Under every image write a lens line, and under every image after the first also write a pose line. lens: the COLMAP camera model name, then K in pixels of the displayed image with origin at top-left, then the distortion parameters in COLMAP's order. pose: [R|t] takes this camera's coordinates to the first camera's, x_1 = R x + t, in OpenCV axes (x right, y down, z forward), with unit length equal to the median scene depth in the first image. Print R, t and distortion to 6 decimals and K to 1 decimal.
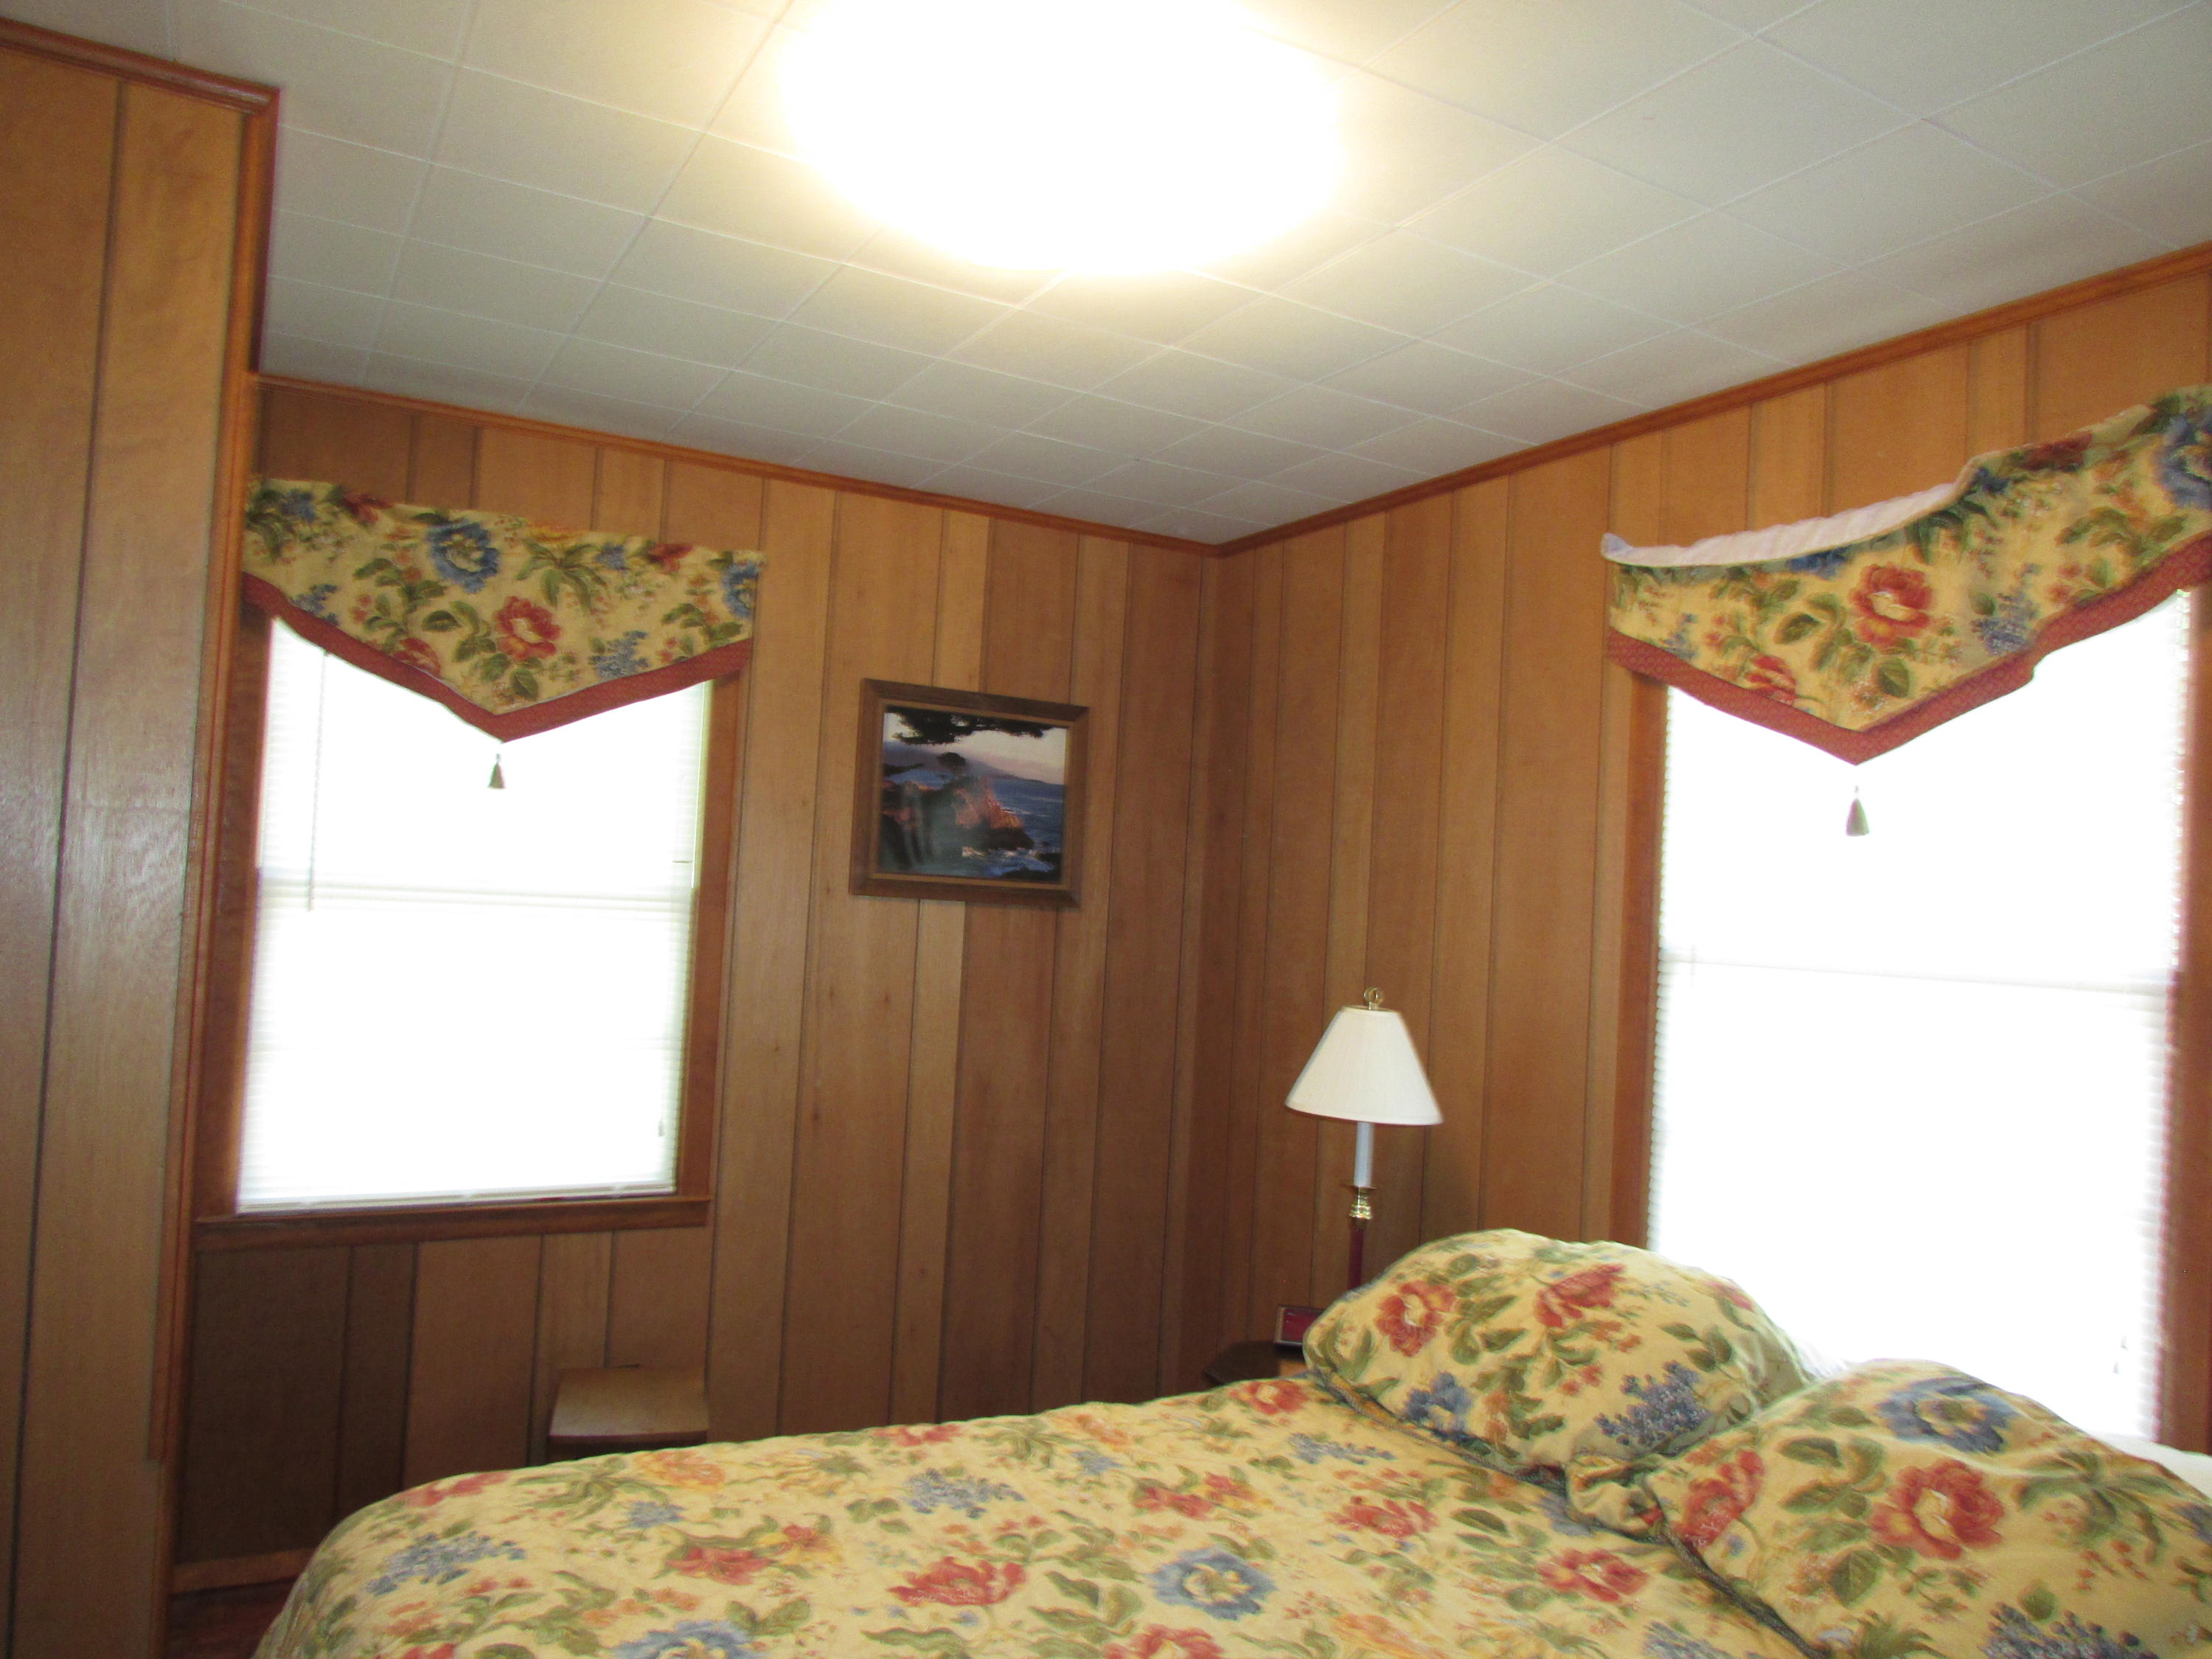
lens RADIAL K [[1571.8, 0, 1106.0], [0, 1571.8, 829.5], [0, 0, 1]] dist [0.002543, 0.001414]
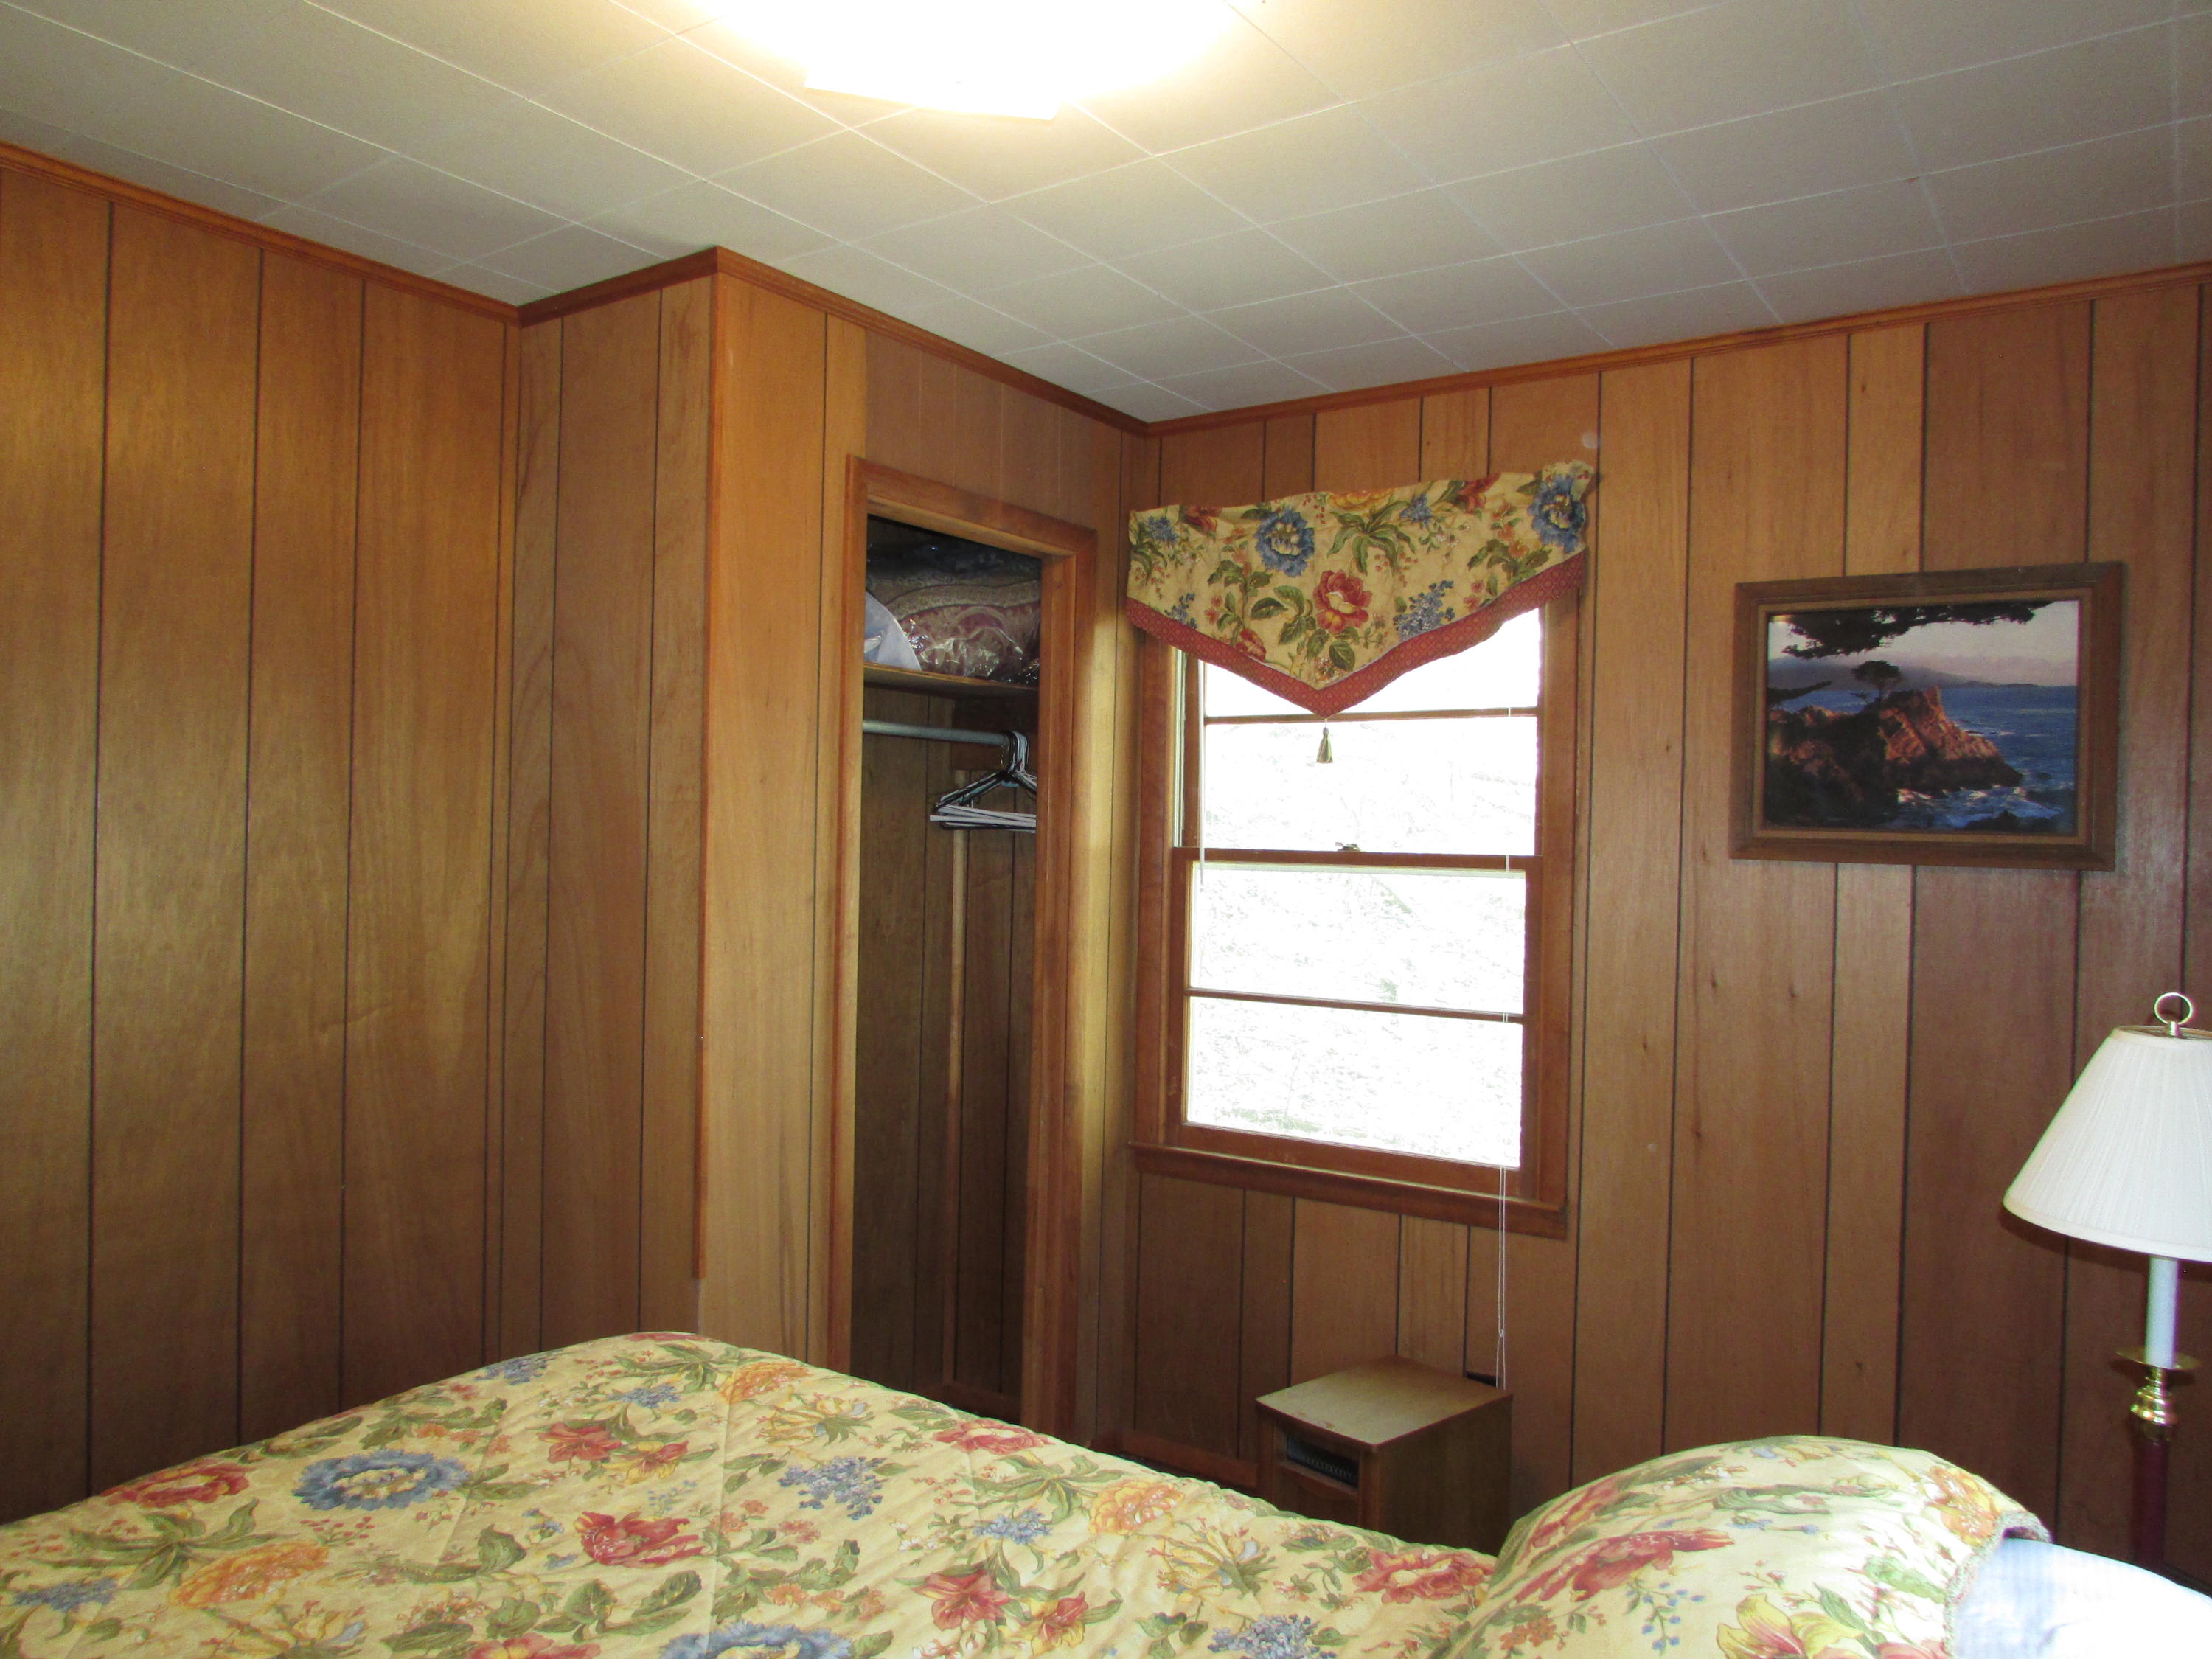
lens RADIAL K [[1591.6, 0, 1100.4], [0, 1591.6, 820.0], [0, 0, 1]] dist [-0.020482, 0.001172]
pose [[0.449361, -0.048436, -0.892036, 0.453578], [0.045317, 0.998479, -0.031387, 0.036313], [0.892200, -0.026321, 0.450873, 0.398247]]
